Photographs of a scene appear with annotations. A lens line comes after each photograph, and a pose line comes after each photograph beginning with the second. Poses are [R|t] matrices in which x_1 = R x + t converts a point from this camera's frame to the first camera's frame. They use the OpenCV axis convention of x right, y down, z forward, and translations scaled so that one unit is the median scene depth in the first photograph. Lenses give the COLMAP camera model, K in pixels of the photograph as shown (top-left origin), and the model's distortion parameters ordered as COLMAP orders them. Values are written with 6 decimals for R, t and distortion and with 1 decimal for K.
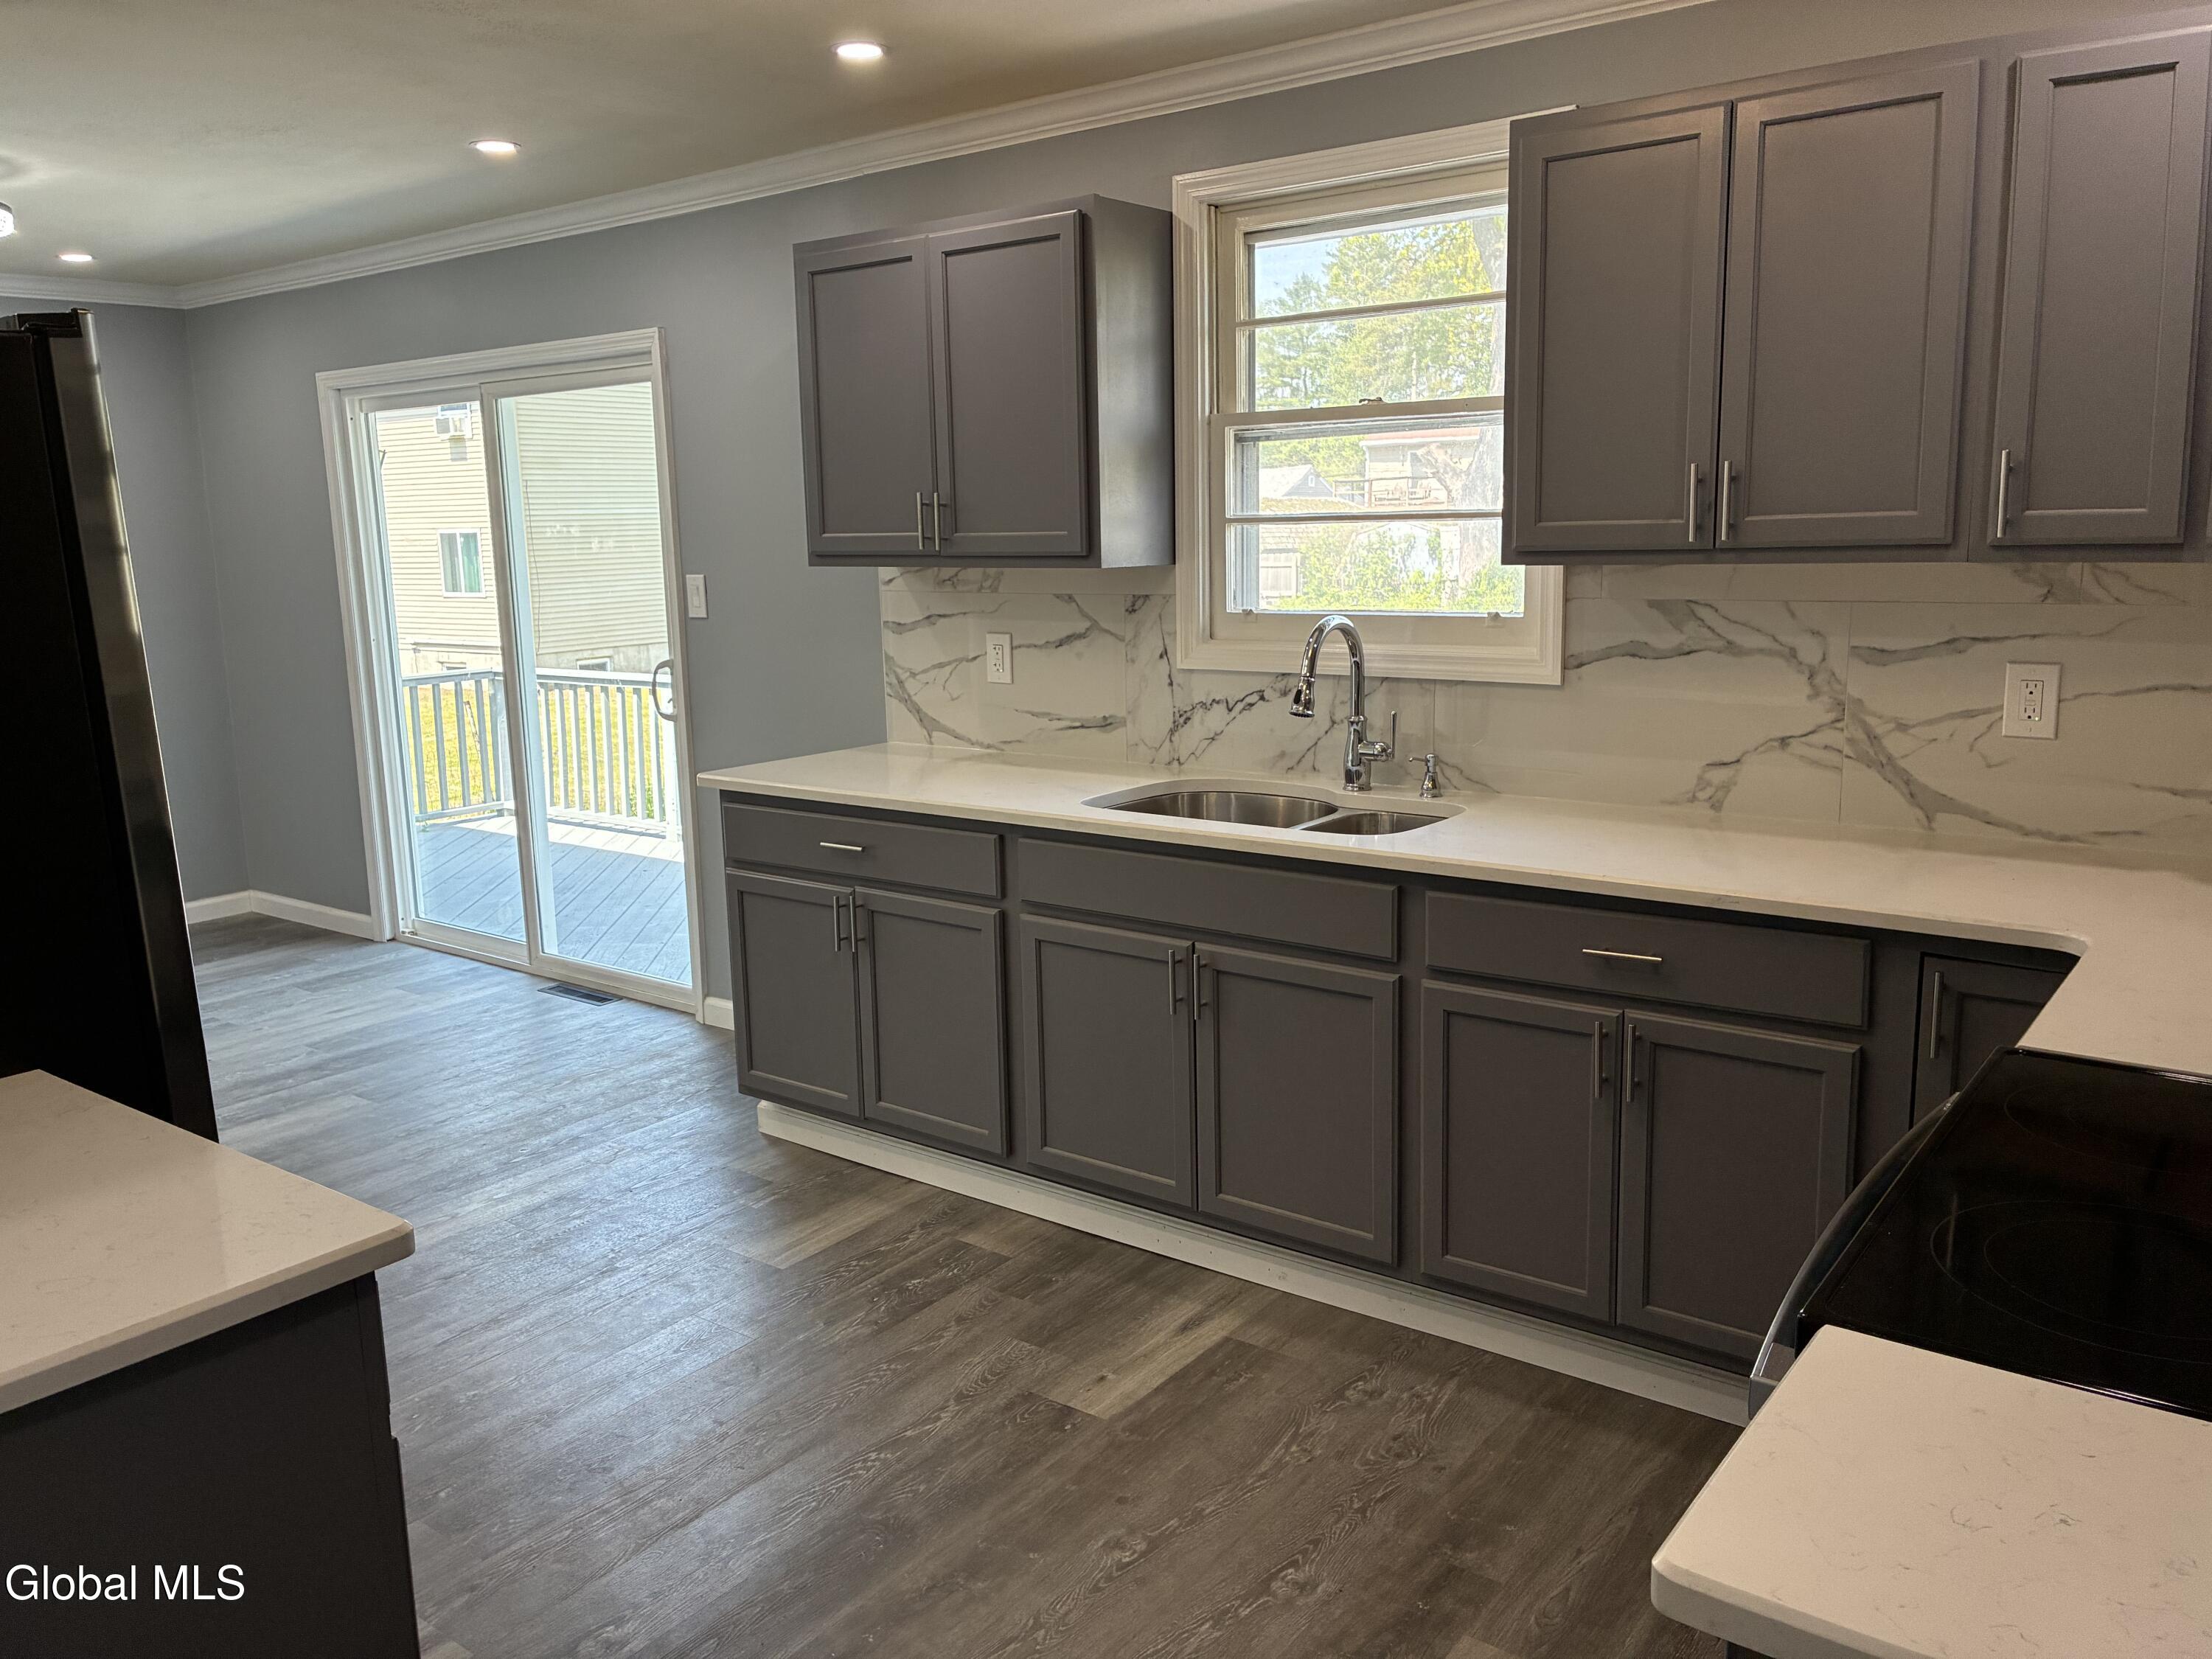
lens RADIAL K [[1677.6, 0, 1099.6], [0, 1677.6, 831.7], [0, 0, 1]] dist [0.053464, -0.069392]
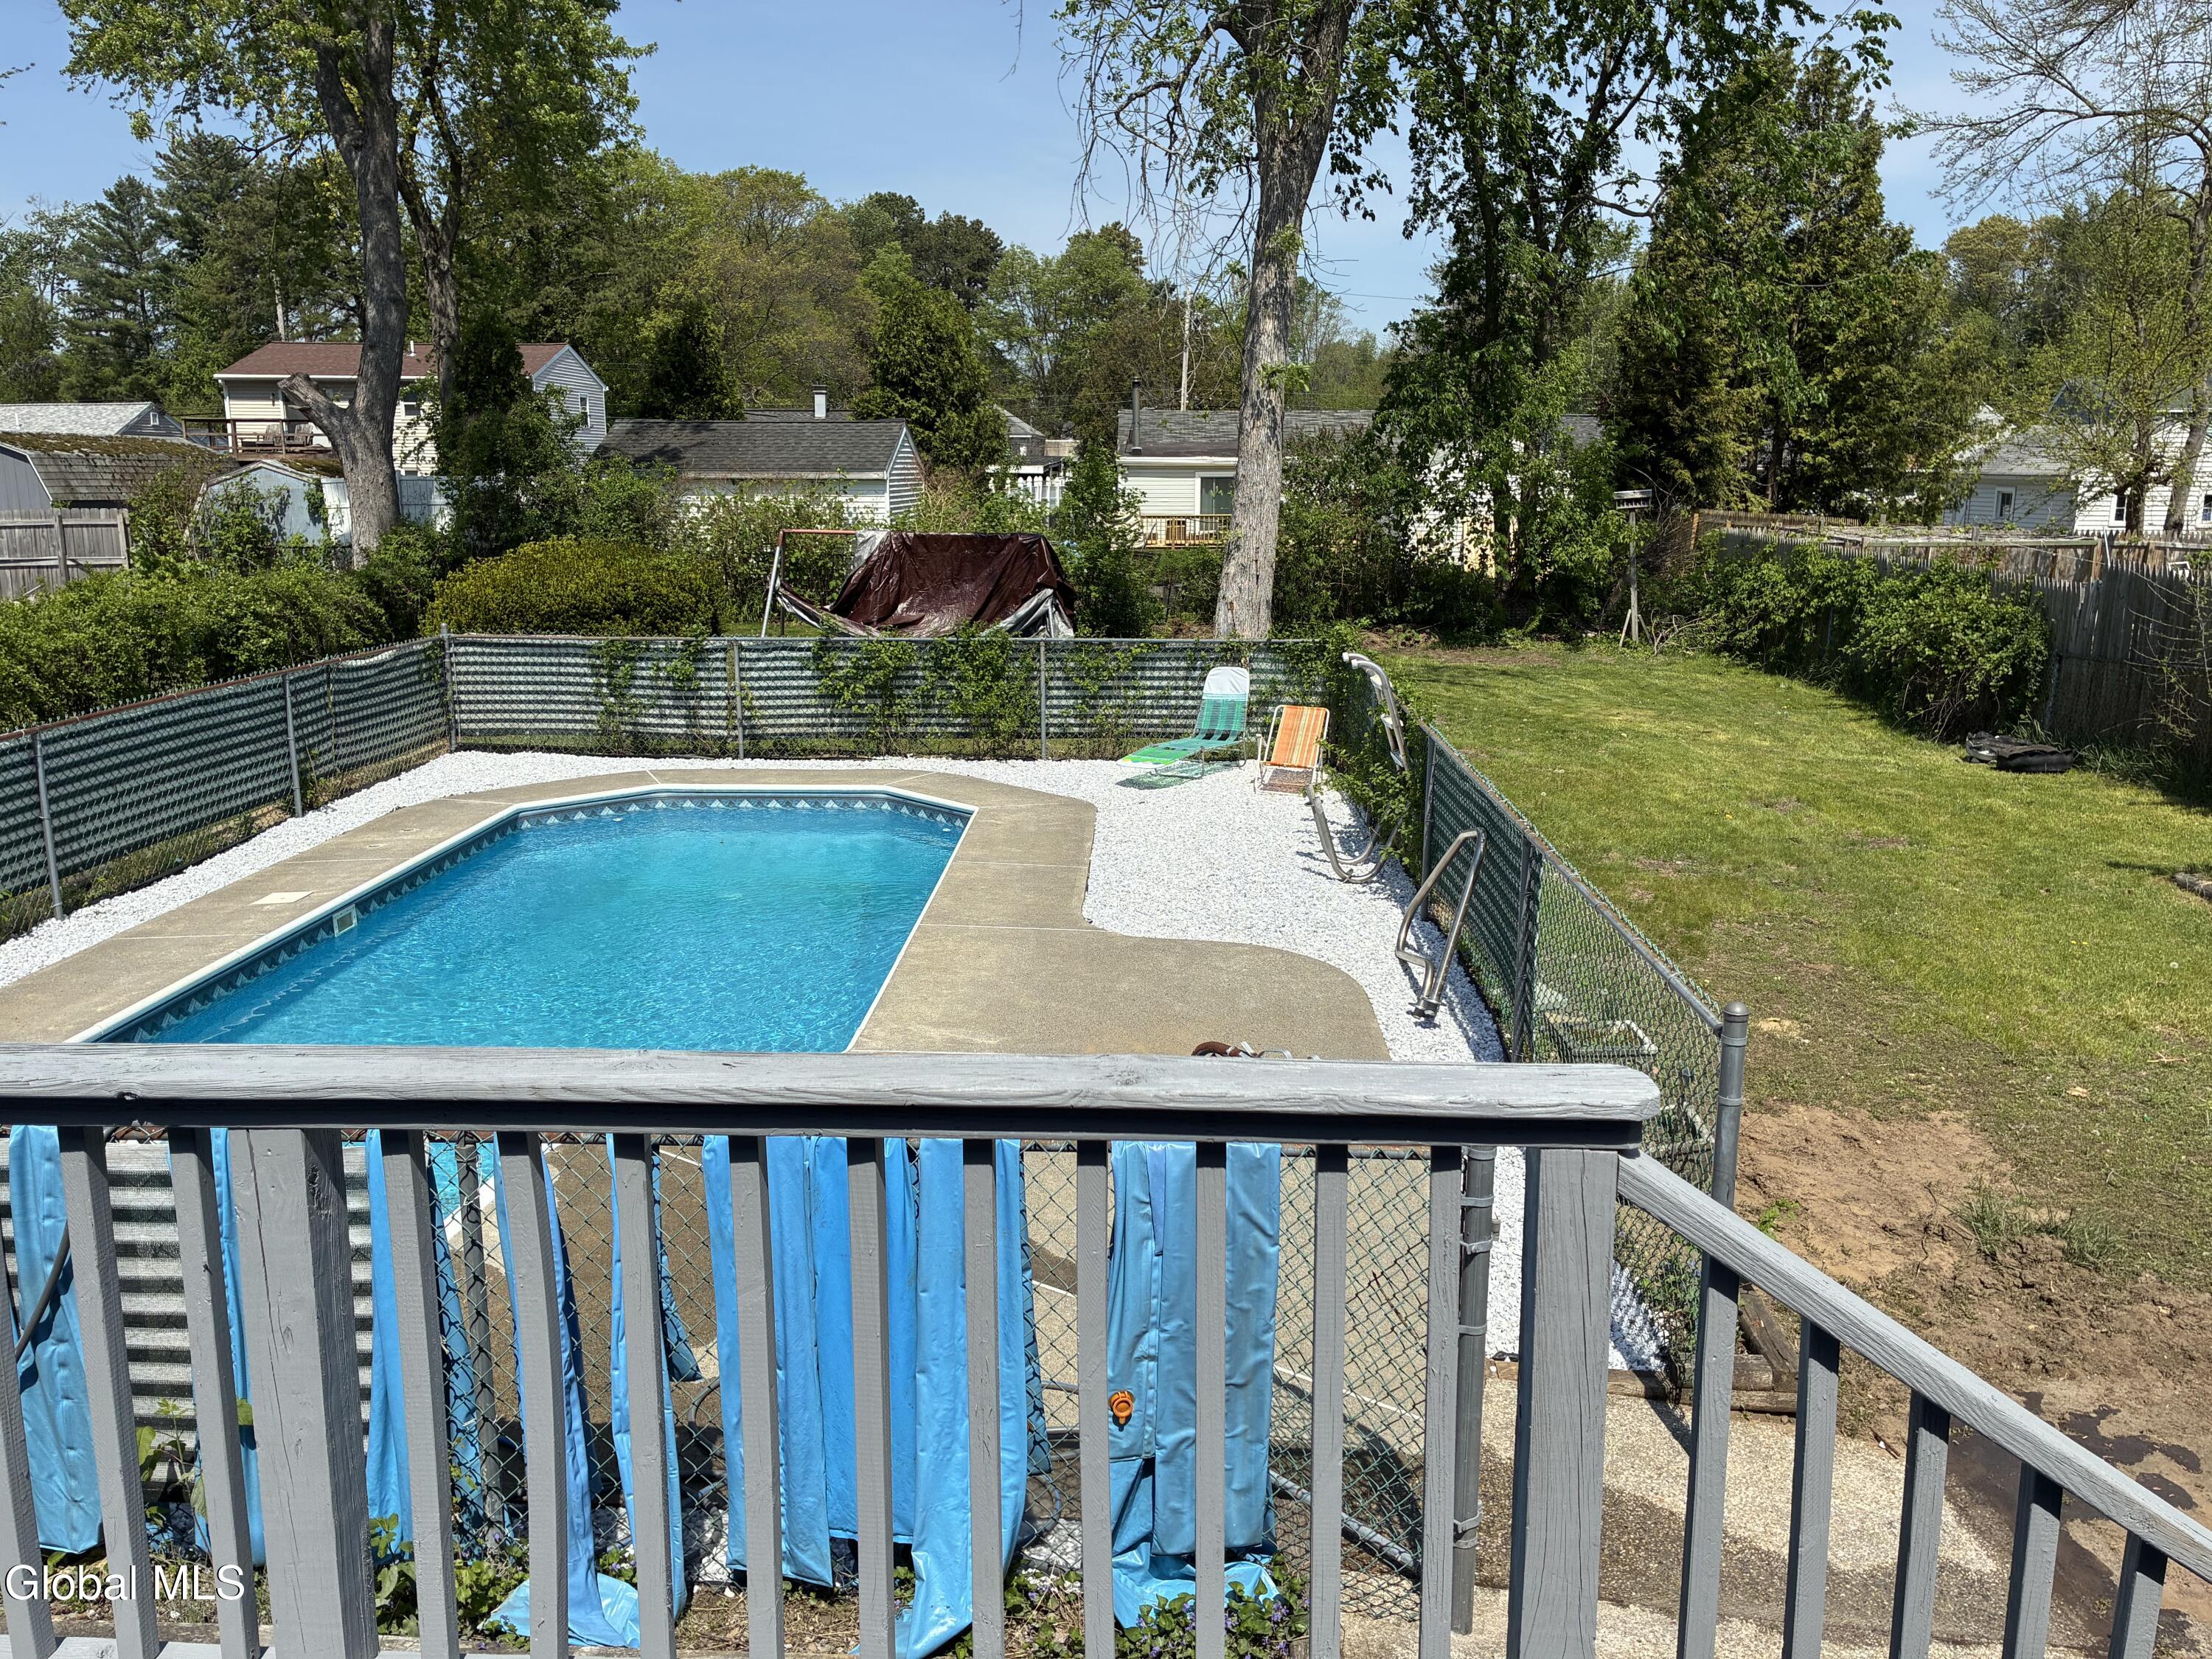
lens RADIAL K [[1677.6, 0, 1115.6], [0, 1677.6, 820.3], [0, 0, 1]] dist [0.053464, -0.069392]
pose [[0.814312, -0.096005, 0.572433, 0.279693], [0.086252, 0.995291, 0.044227, -0.178216], [-0.573983, 0.013359, 0.818758, 1.009690]]
